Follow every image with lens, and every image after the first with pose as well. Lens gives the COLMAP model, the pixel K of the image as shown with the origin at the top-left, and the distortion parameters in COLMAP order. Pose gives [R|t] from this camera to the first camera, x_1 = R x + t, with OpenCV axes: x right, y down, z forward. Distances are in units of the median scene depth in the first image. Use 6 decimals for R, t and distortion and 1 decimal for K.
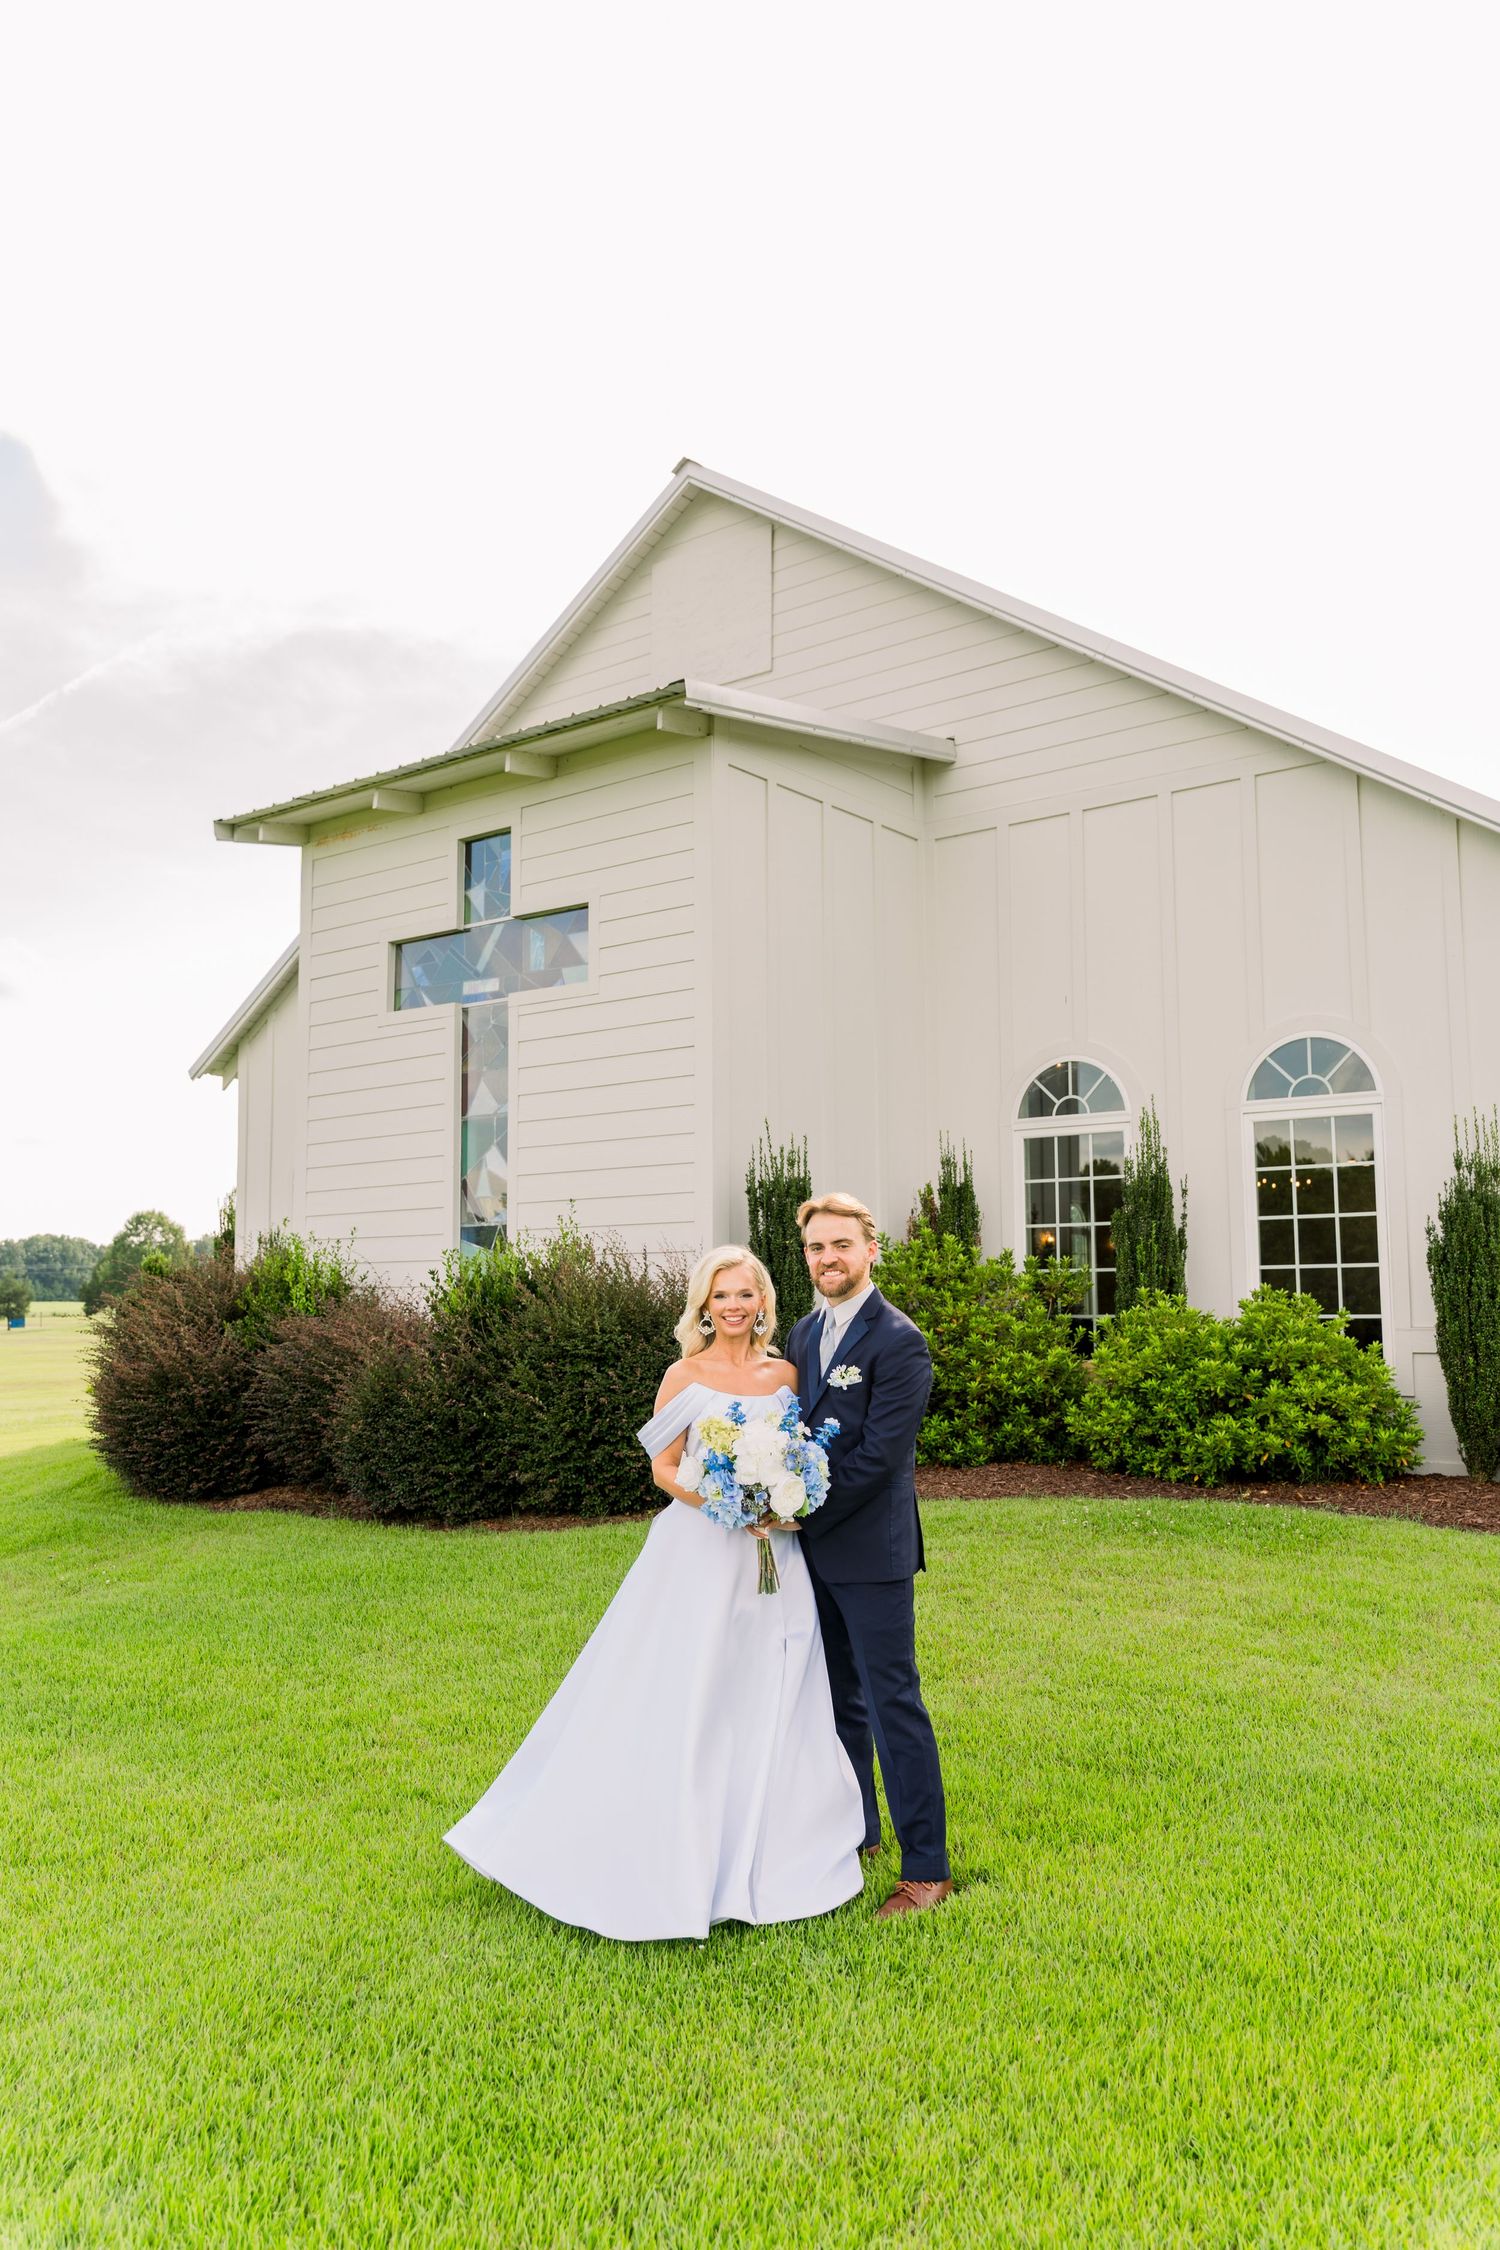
lens RADIAL K [[1696.5, 0, 750.0], [0, 1696.5, 1125.0], [0, 0, 1]] dist [0.003202, 0.000243]
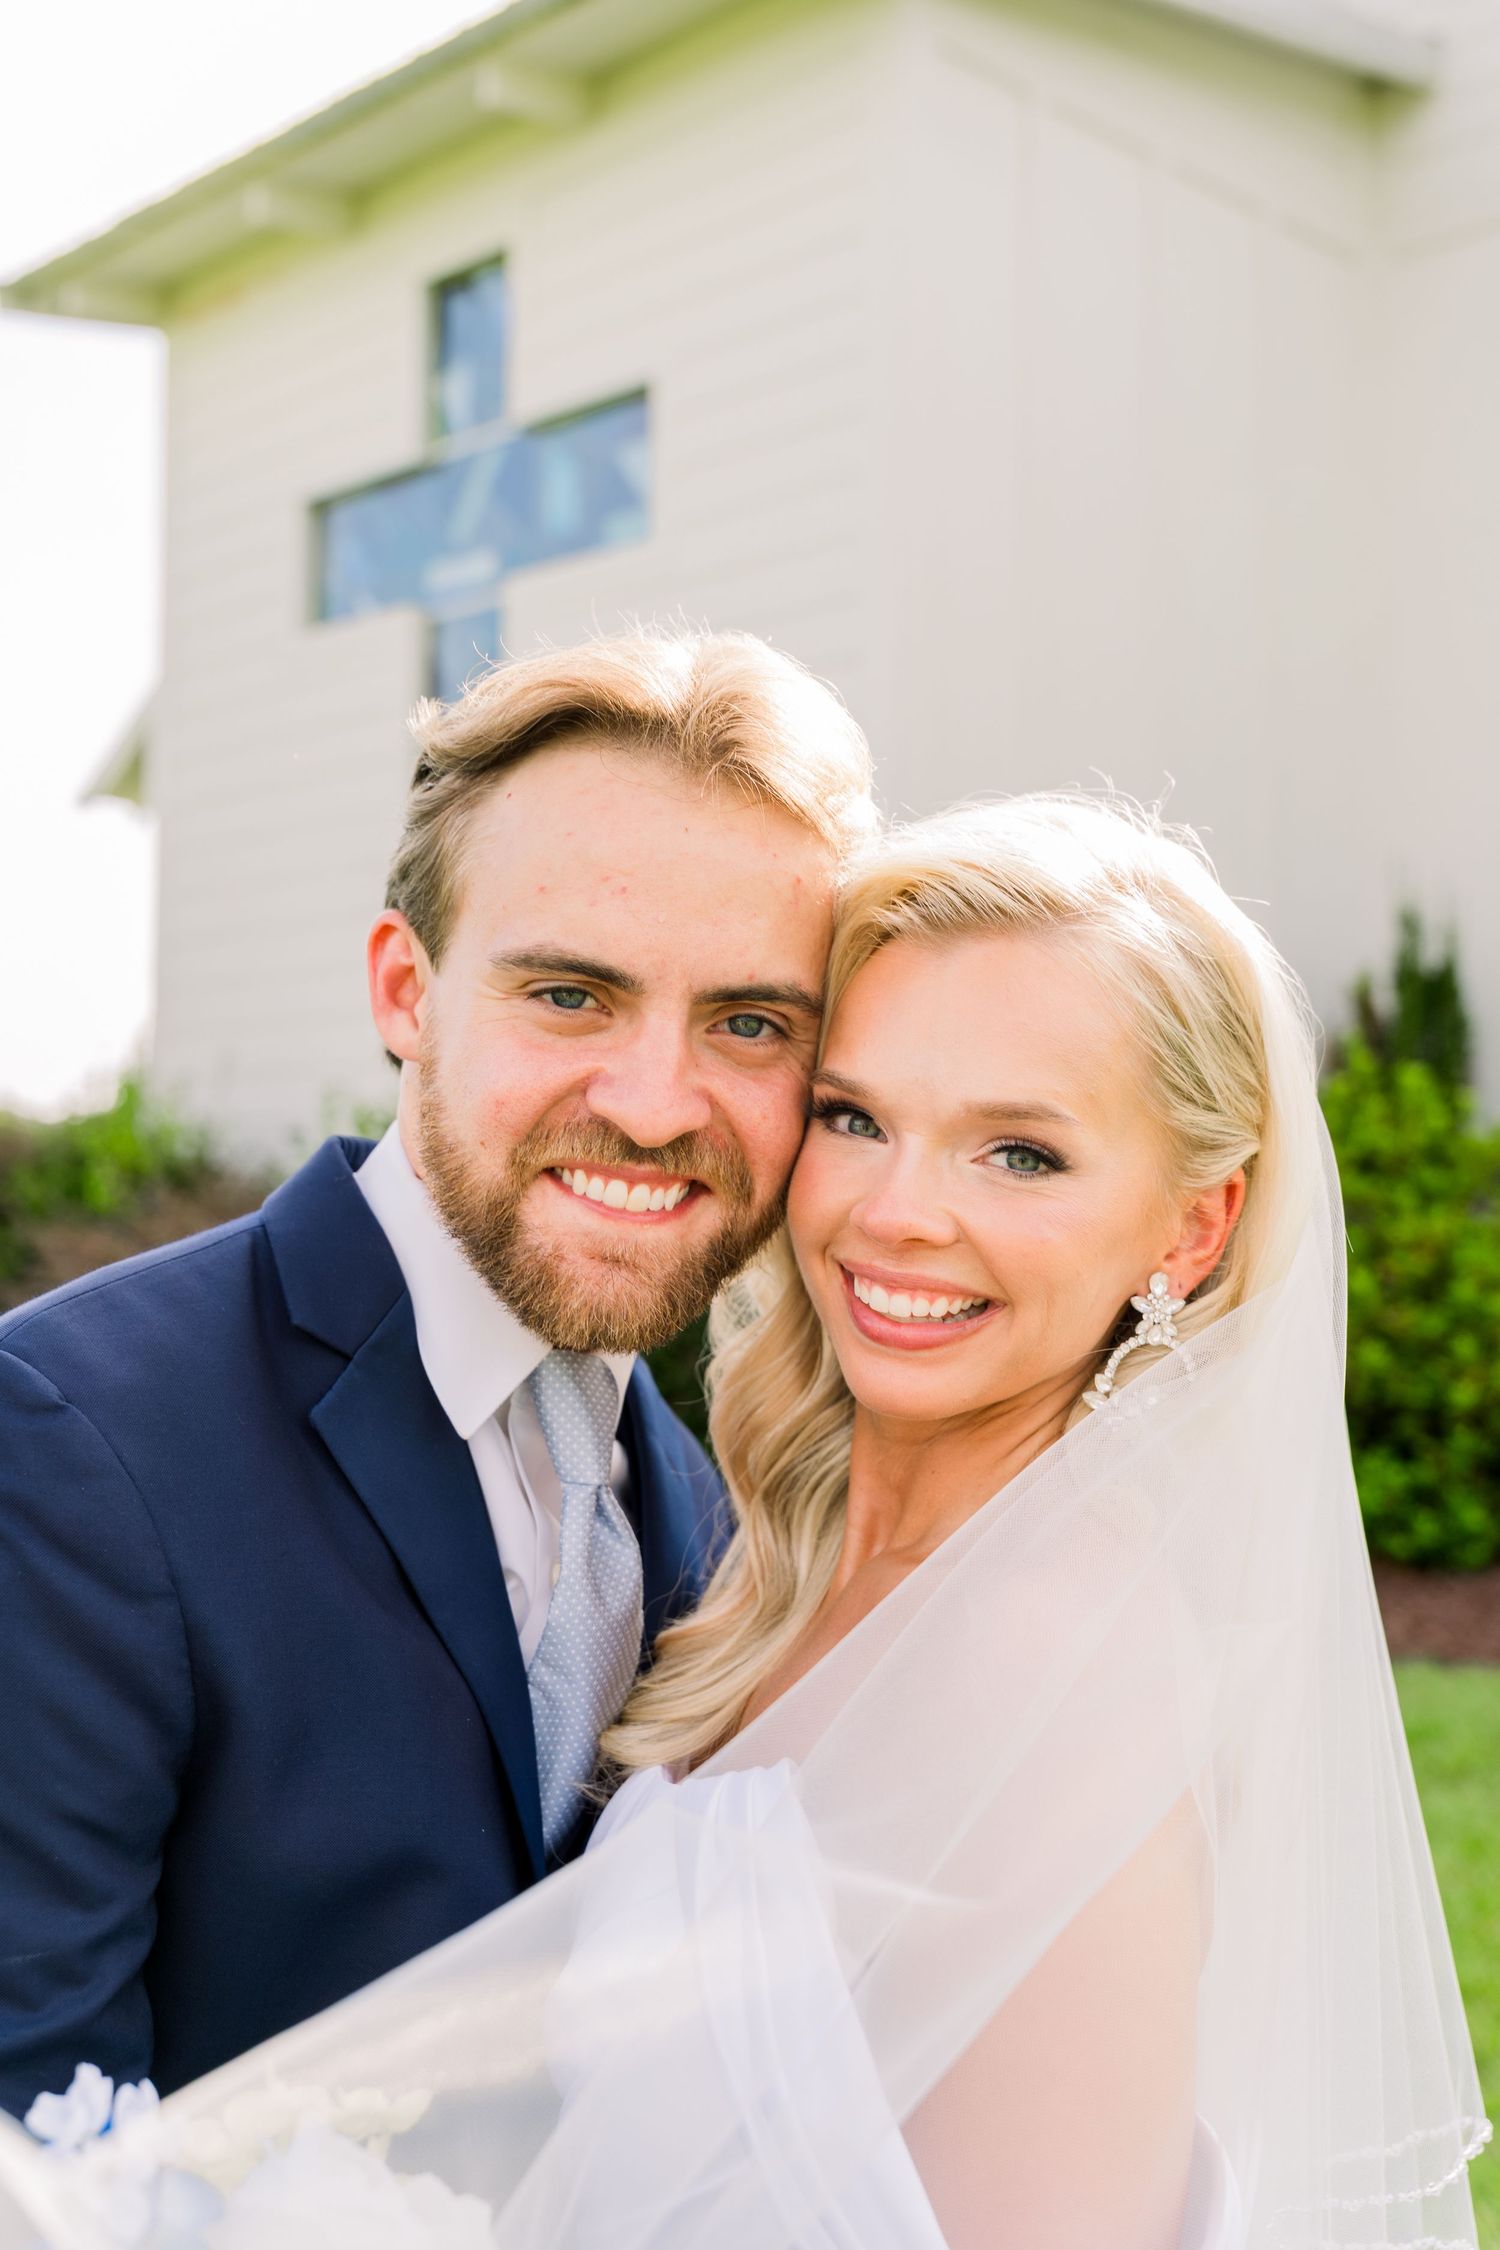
lens RADIAL K [[2396.3, 0, 750.0], [0, 2396.3, 1125.0], [0, 0, 1]] dist [-0.006869, -0.009403]
pose [[0.989661, 0.010566, -0.143037, 0.031925], [-0.000062, 0.997314, 0.073243, 0.032725], [0.143427, -0.072477, 0.987003, 0.325672]]
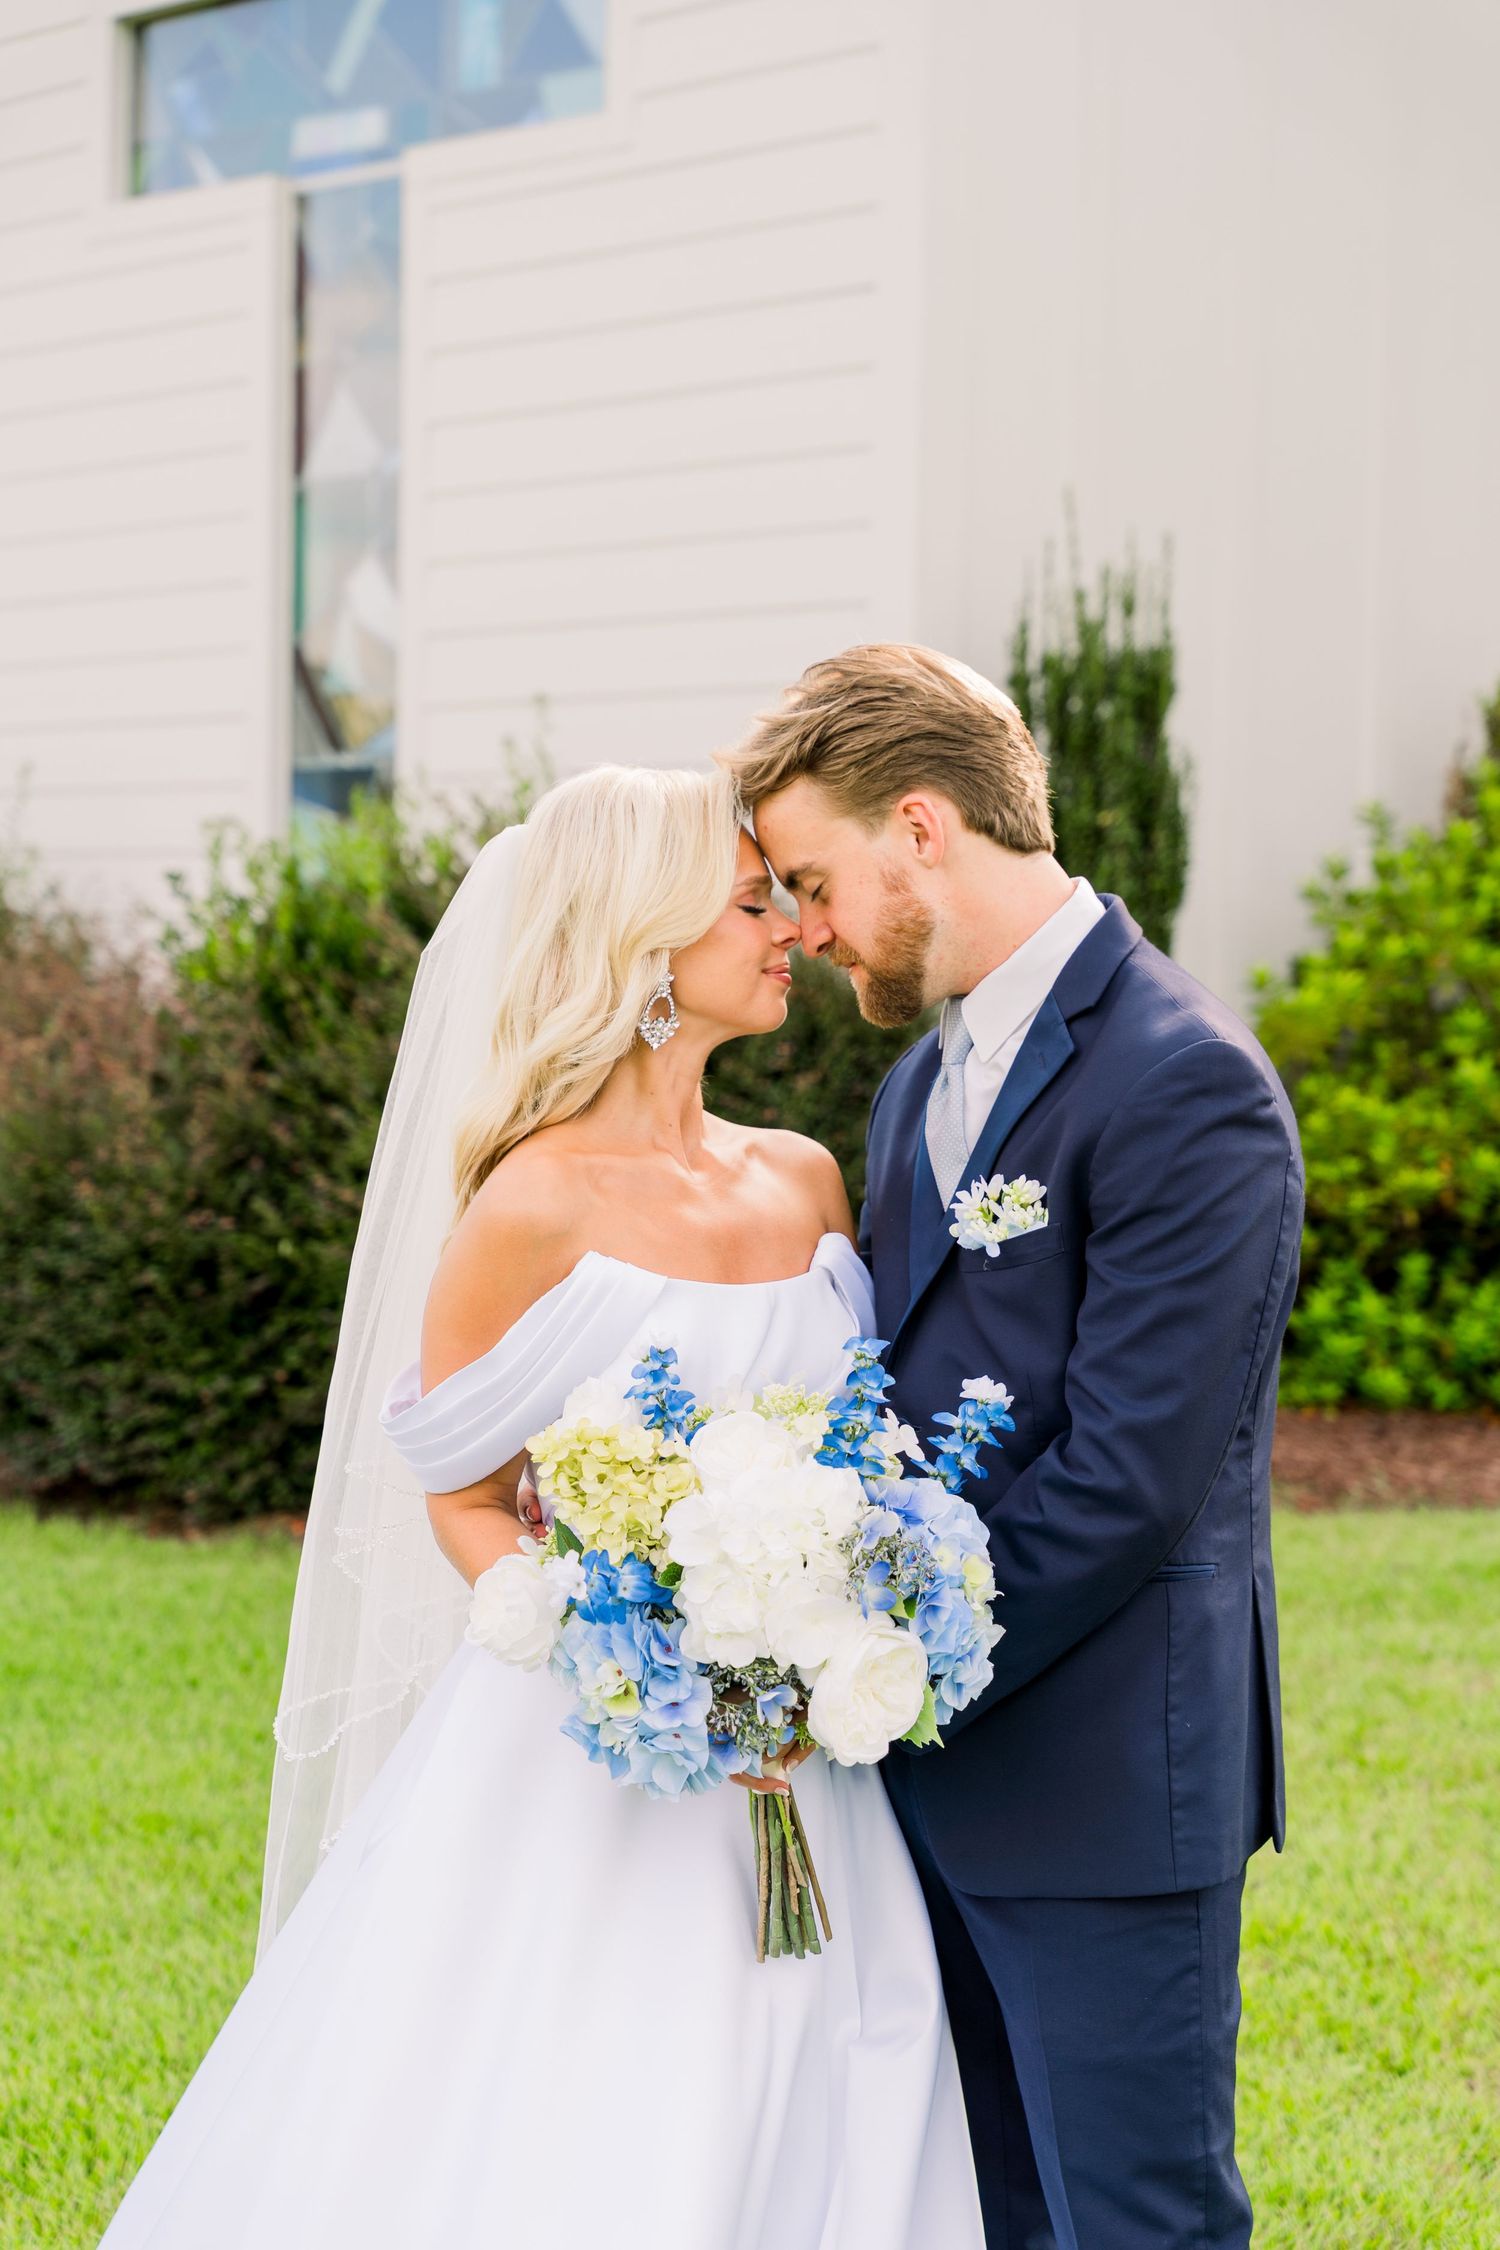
lens RADIAL K [[3780.8, 0, 751.5], [0, 3780.8, 1177.5], [0, 0, 1]] dist [0.057917, 0.121738]
pose [[0.994016, 0.029951, -0.105046, 0.032544], [-0.013383, 0.987823, 0.155008, 0.017903], [0.108409, -0.152675, 0.982312, 0.149263]]
